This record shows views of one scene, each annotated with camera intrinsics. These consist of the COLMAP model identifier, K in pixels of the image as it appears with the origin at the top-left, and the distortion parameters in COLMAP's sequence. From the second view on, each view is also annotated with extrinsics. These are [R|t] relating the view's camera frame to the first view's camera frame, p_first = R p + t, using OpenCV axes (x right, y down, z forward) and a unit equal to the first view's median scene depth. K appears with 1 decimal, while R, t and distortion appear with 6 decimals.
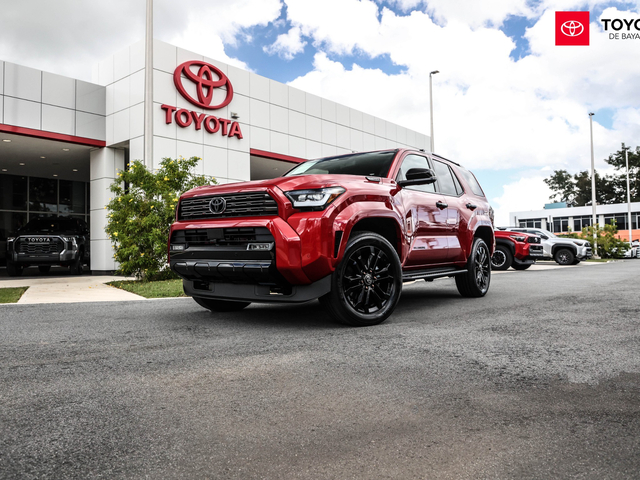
lens RADIAL K [[499.7, 0, 313.5], [0, 499.7, 239.6], [0, 0, 1]] dist [-0.013015, -0.002956]
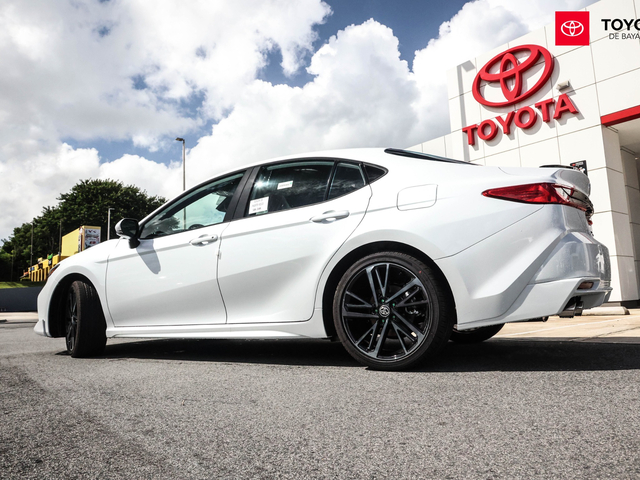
lens RADIAL K [[505.4, 0, 319.9], [0, 505.4, 241.0], [0, 0, 1]] dist [-0.014481, -0.030032]
pose [[-0.121125, -0.131687, -0.983864, 0.568477], [0.064198, 0.988047, -0.140150, 0.047505], [0.990559, -0.080137, -0.111223, 0.731677]]
